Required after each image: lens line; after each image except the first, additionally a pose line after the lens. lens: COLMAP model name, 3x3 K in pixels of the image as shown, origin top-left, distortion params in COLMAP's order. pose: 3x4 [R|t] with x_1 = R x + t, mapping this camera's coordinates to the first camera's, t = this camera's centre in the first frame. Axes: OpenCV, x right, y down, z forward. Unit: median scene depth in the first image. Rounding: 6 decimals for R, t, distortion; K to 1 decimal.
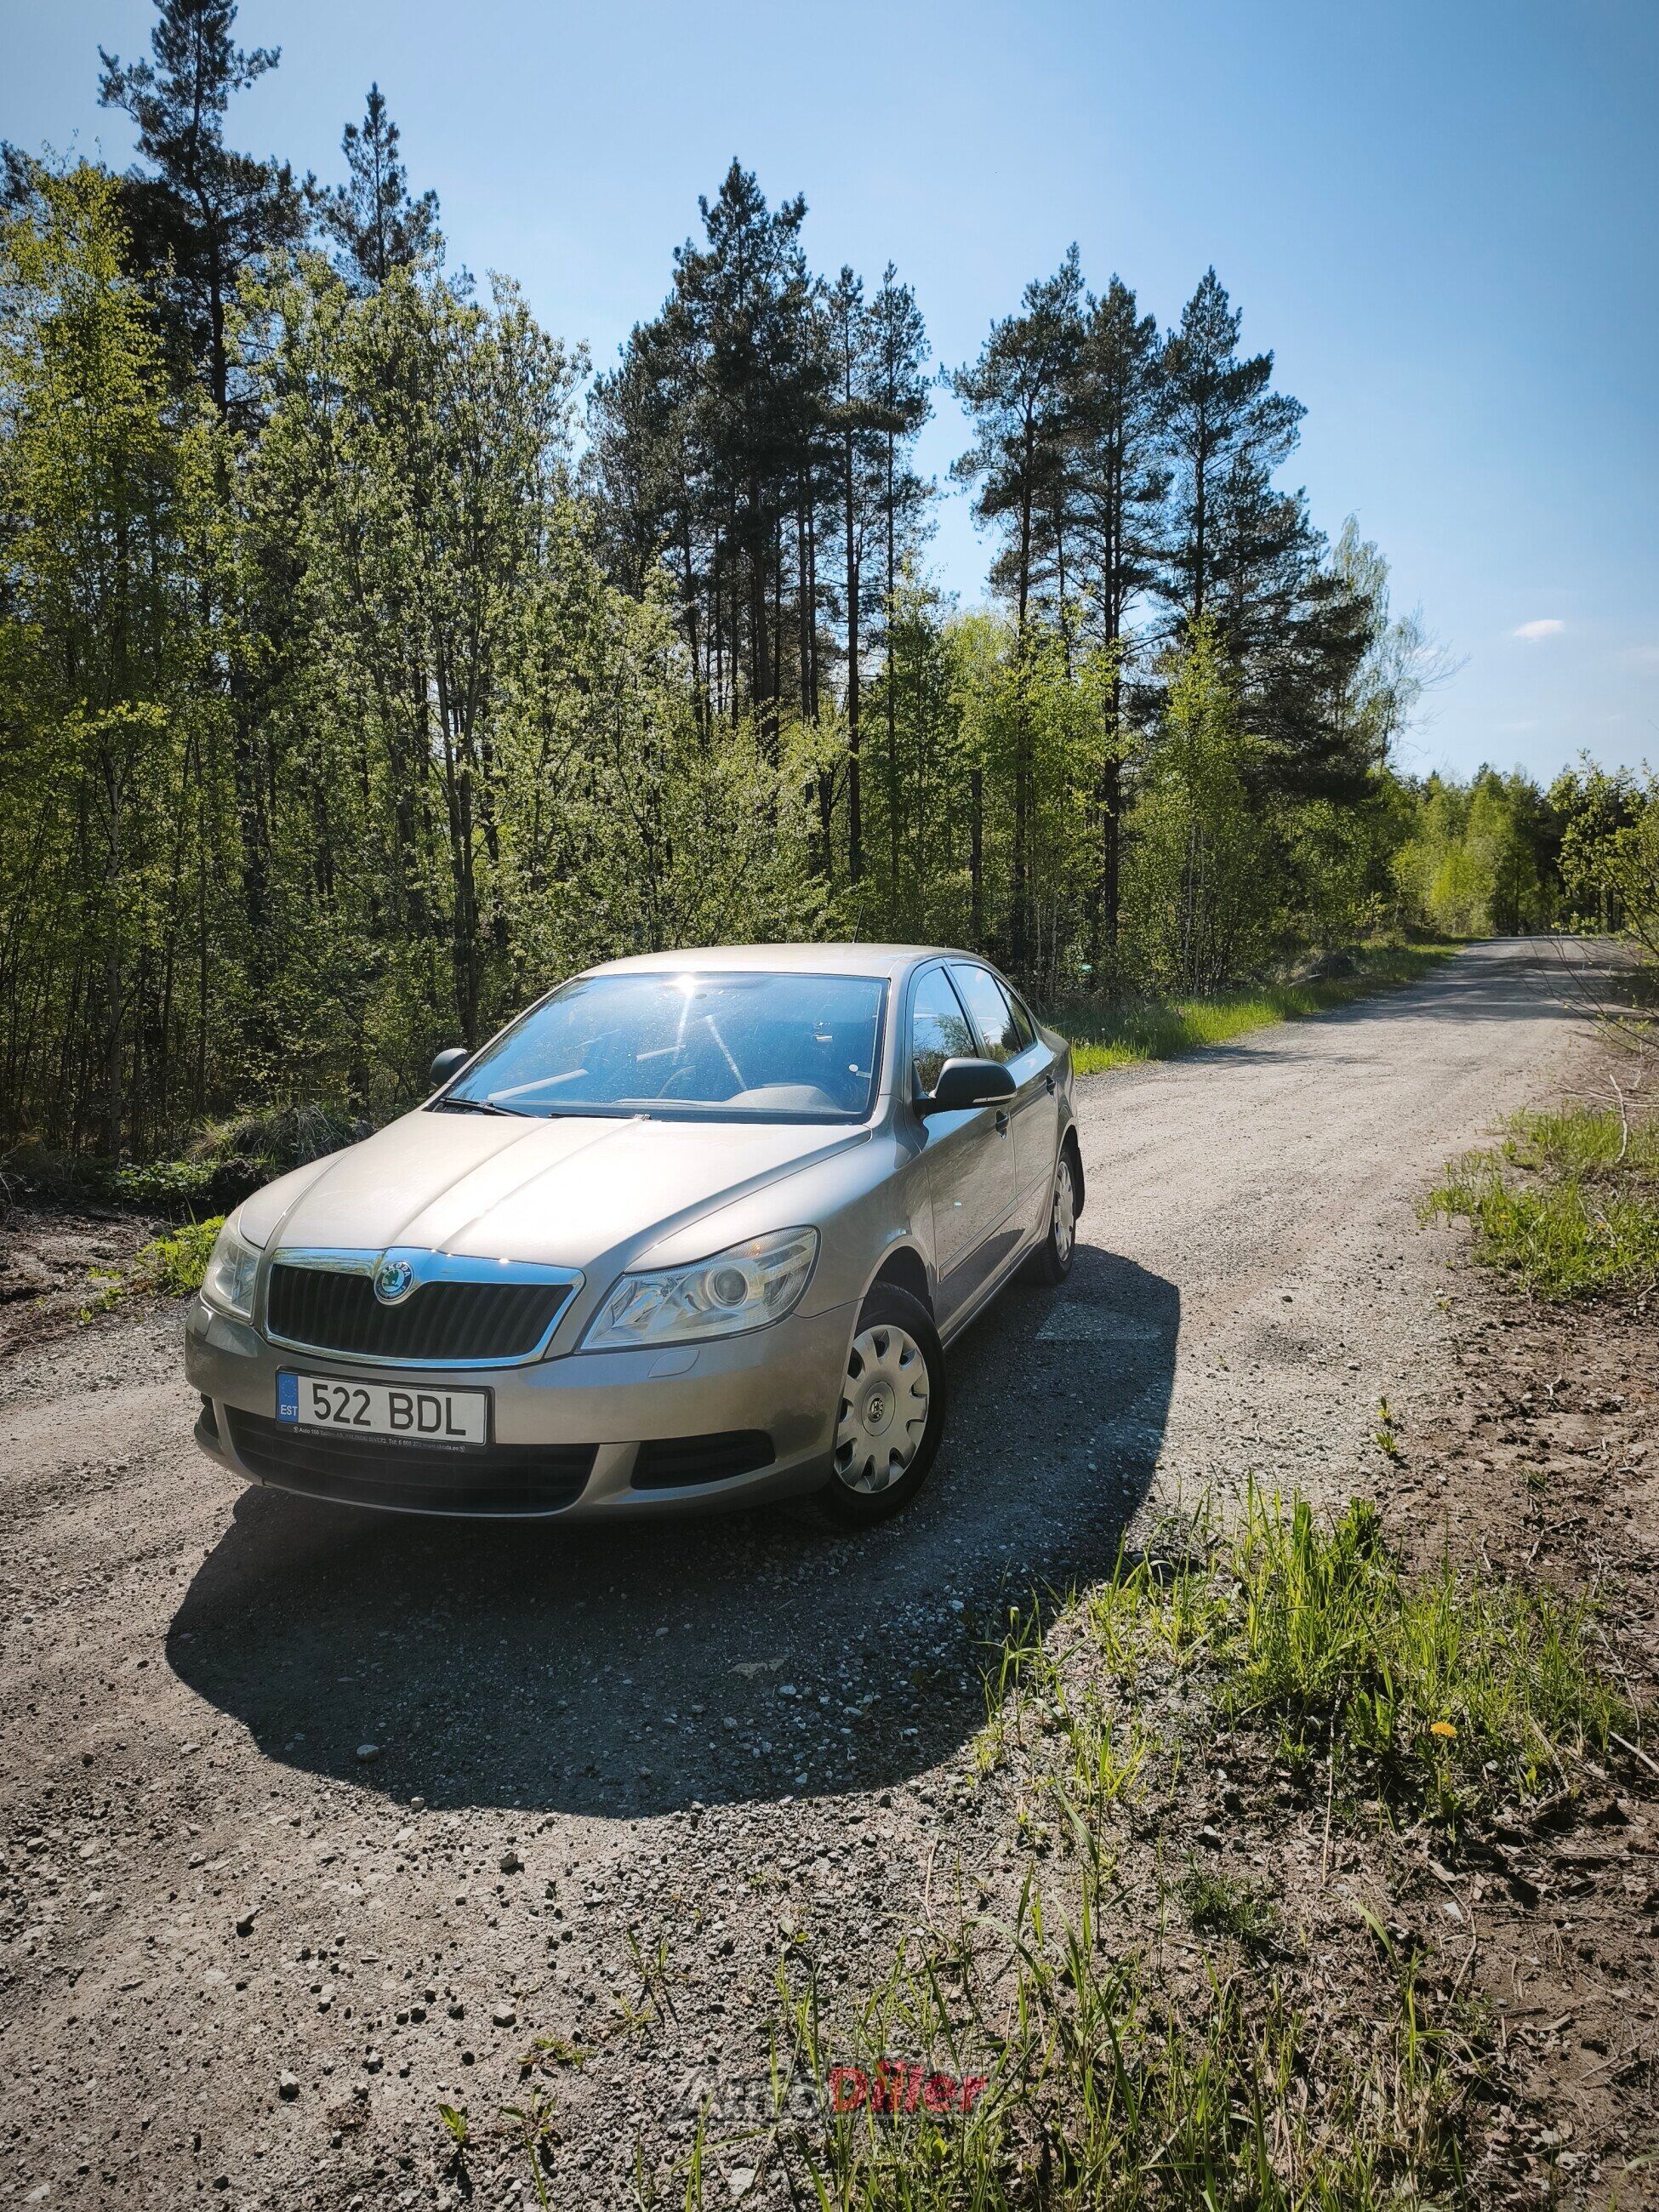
lens RADIAL K [[1479.7, 0, 835.3], [0, 1479.7, 1108.4], [0, 0, 1]] dist [0.025452, -0.039230]
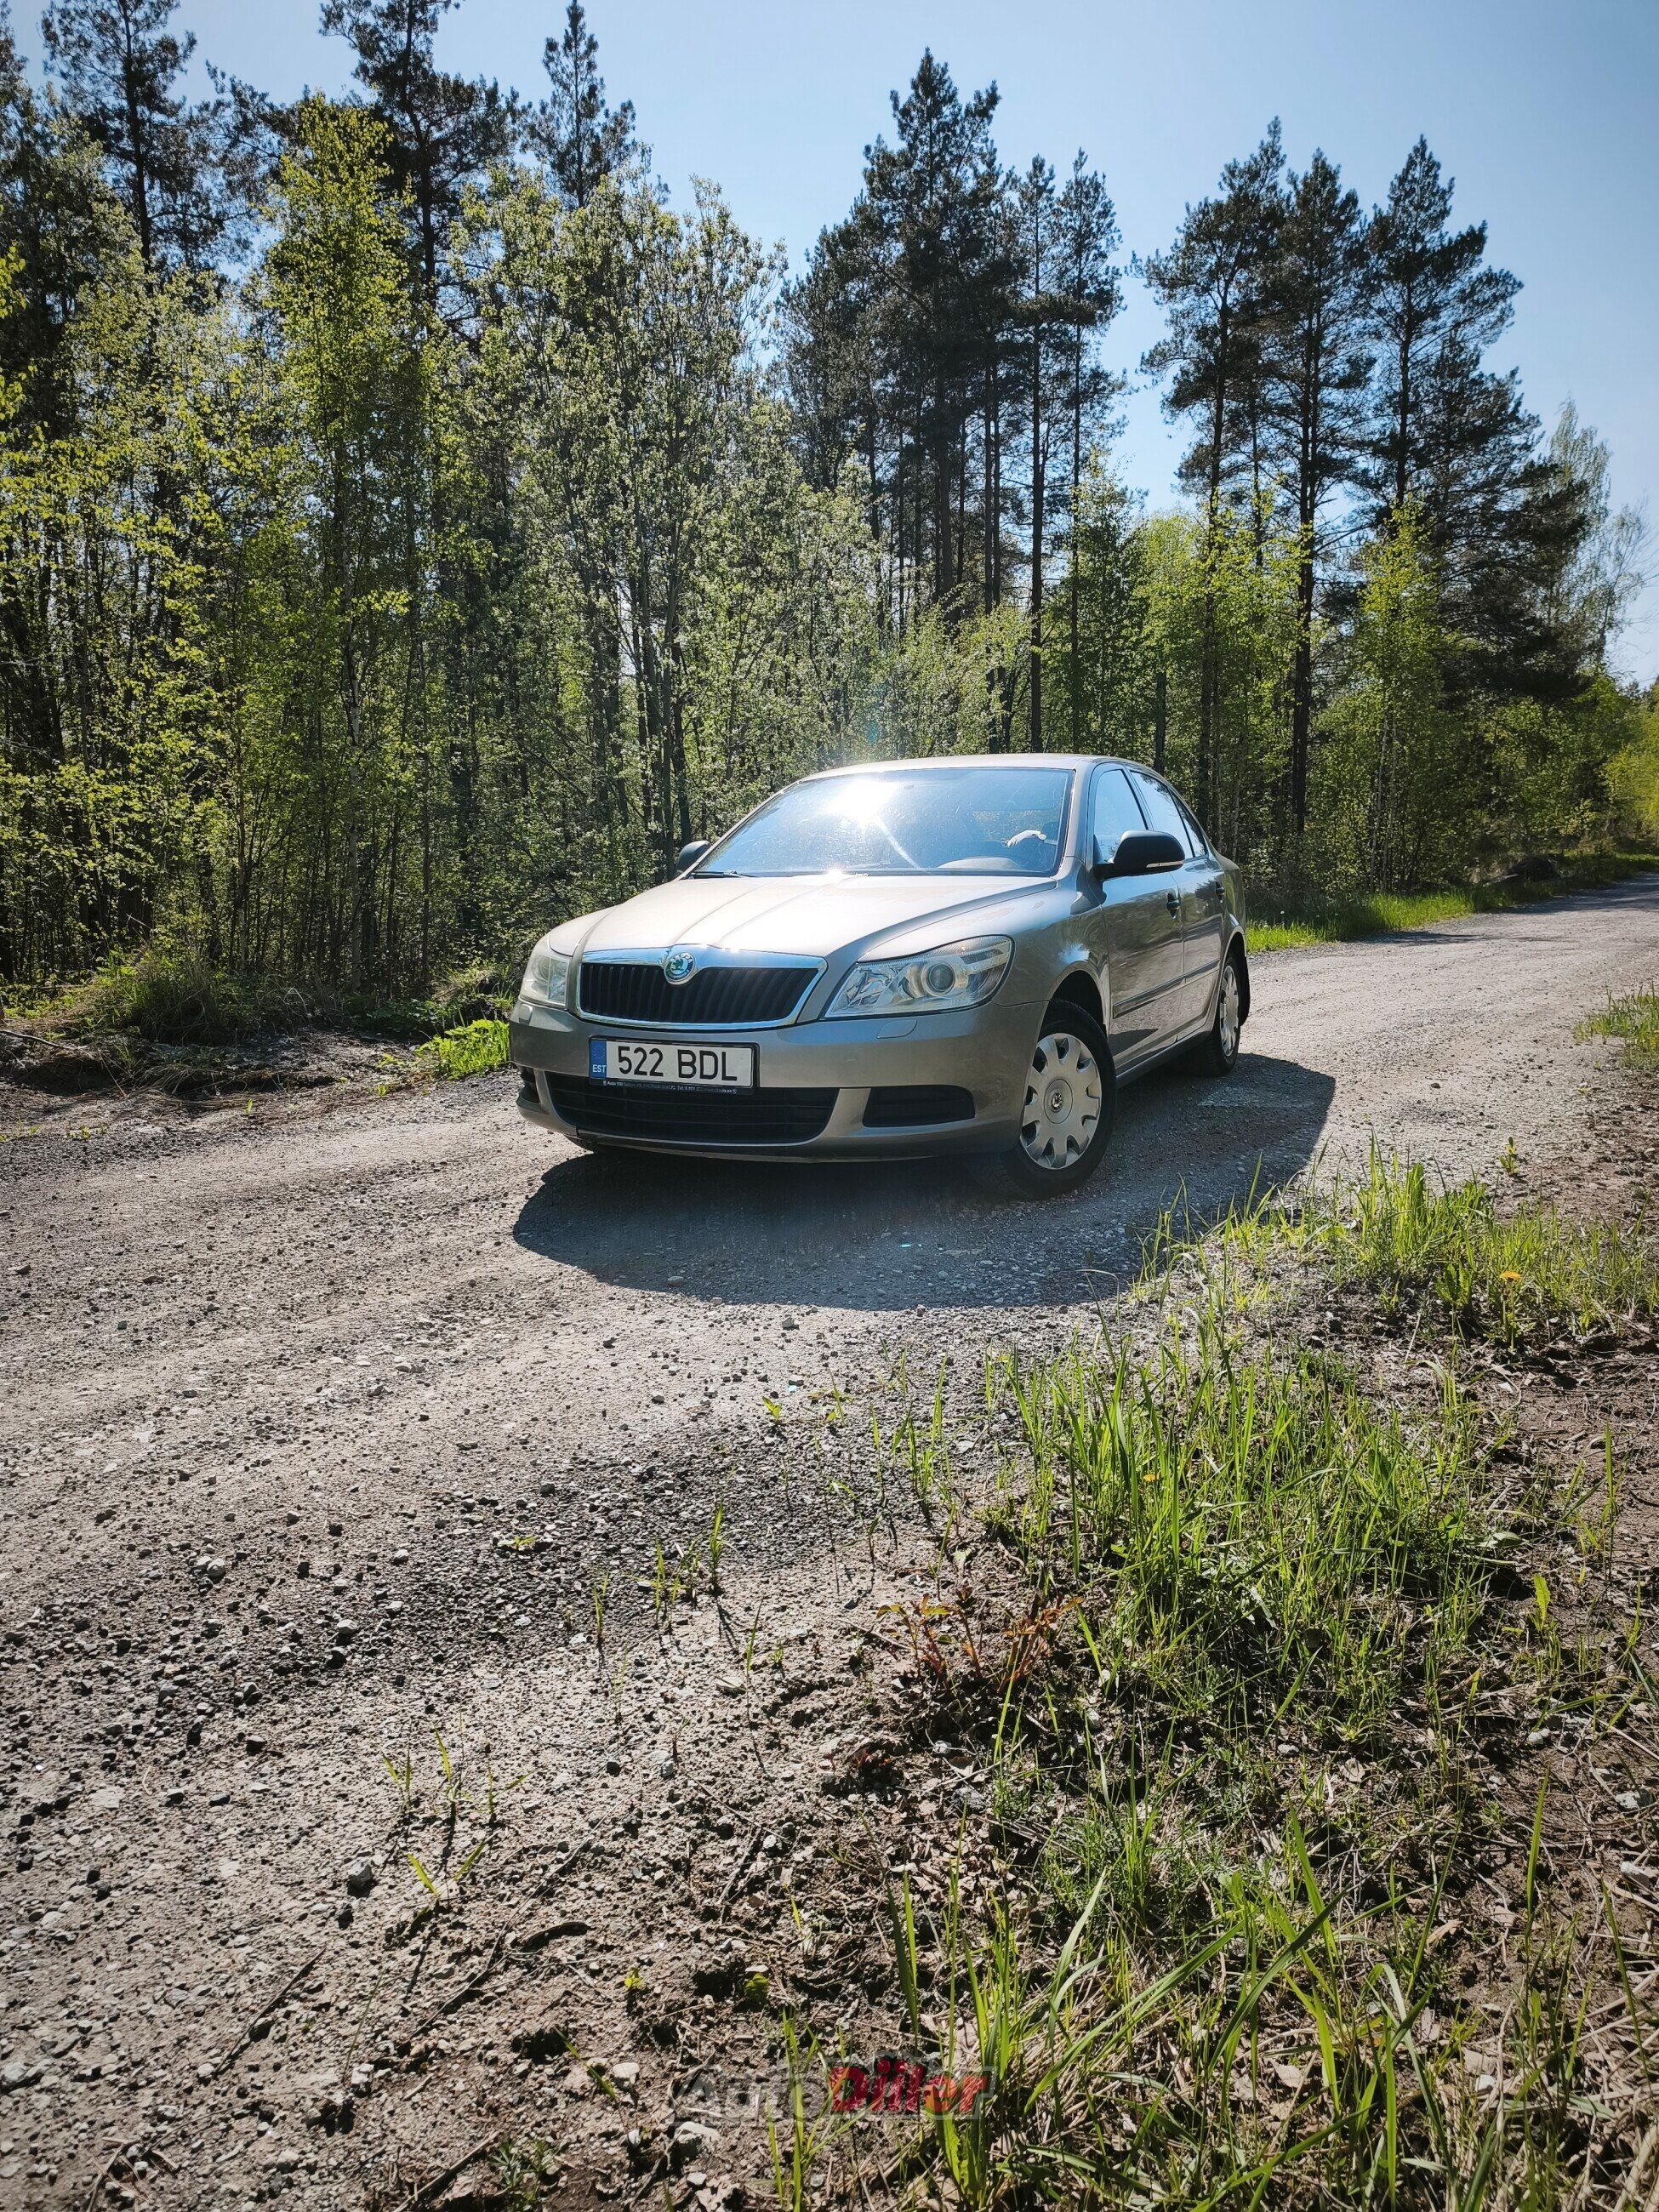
lens RADIAL K [[1479.7, 0, 837.1], [0, 1479.7, 1102.9], [0, 0, 1]] dist [0.025452, -0.039230]
pose [[0.993247, 0.016255, -0.114875, -0.002708], [-0.010766, 0.998778, 0.048244, 0.031776], [0.115519, -0.046681, 0.992208, -0.047421]]
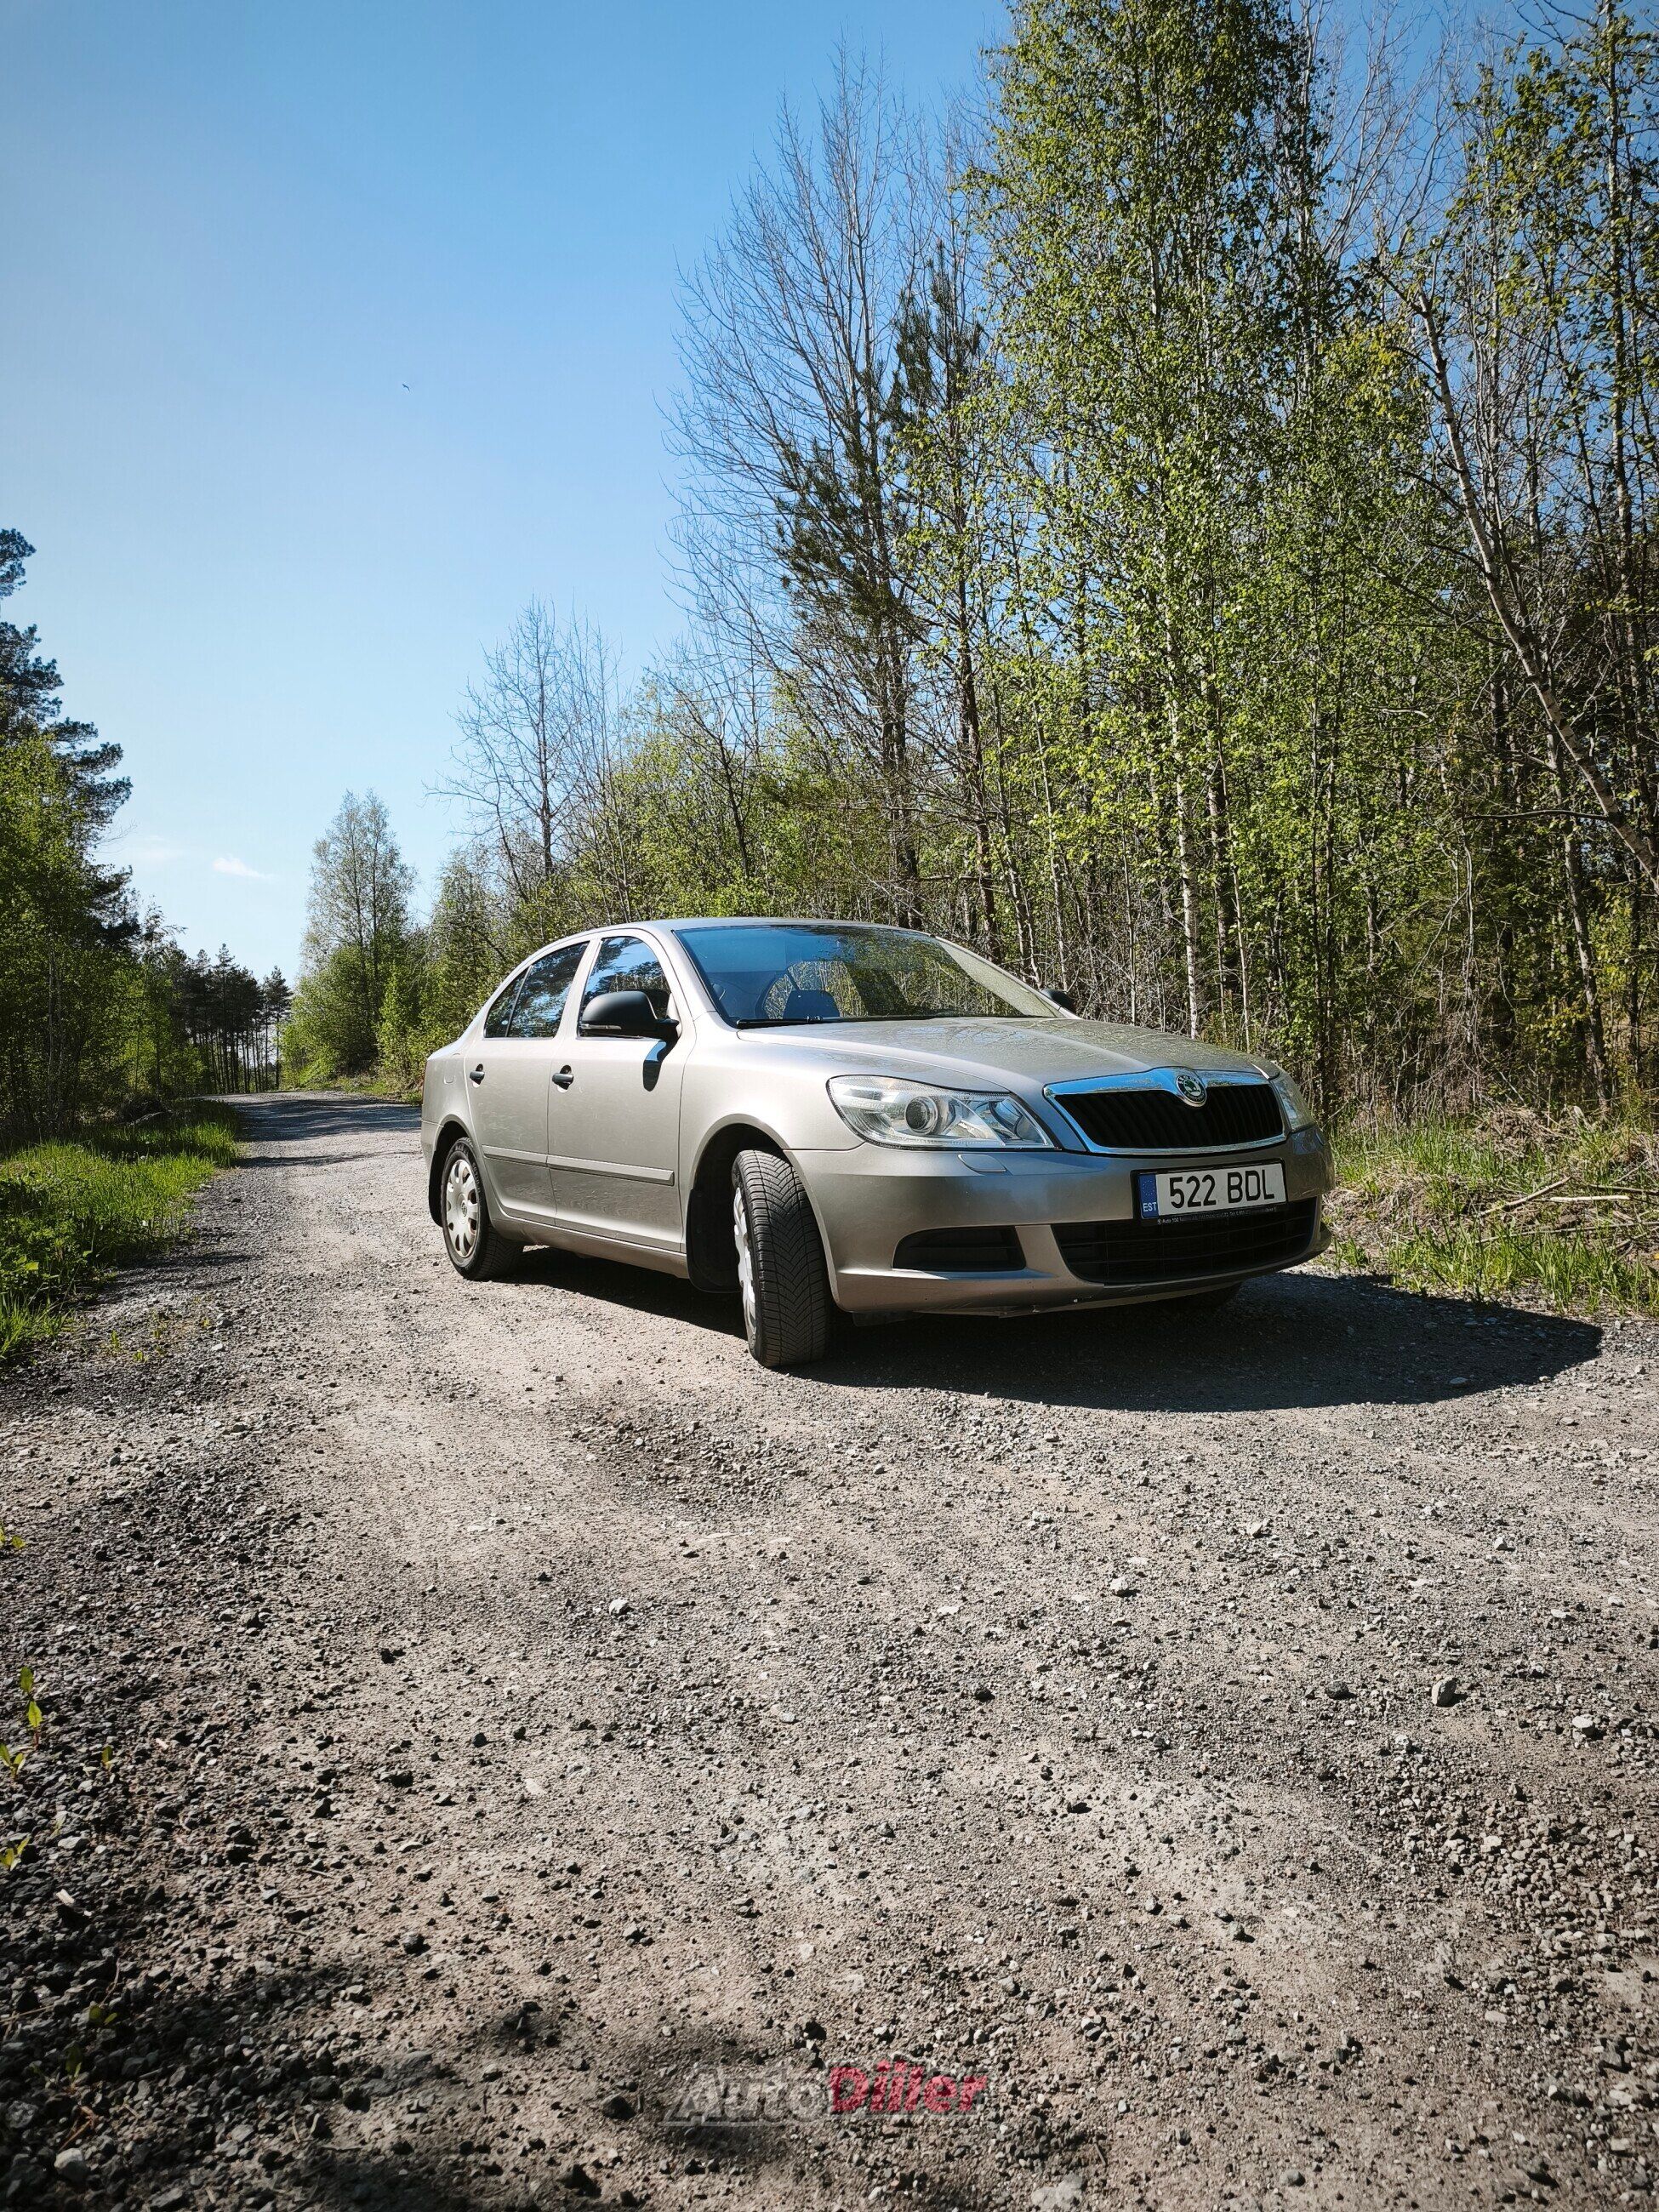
lens RADIAL K [[1479.7, 0, 828.1], [0, 1479.7, 1098.4], [0, 0, 1]] dist [0.025452, -0.039230]
pose [[0.643004, -0.028903, 0.765317, -0.261066], [0.121774, 0.990433, -0.064908, 0.030978], [-0.756120, 0.134931, 0.640372, 0.084640]]
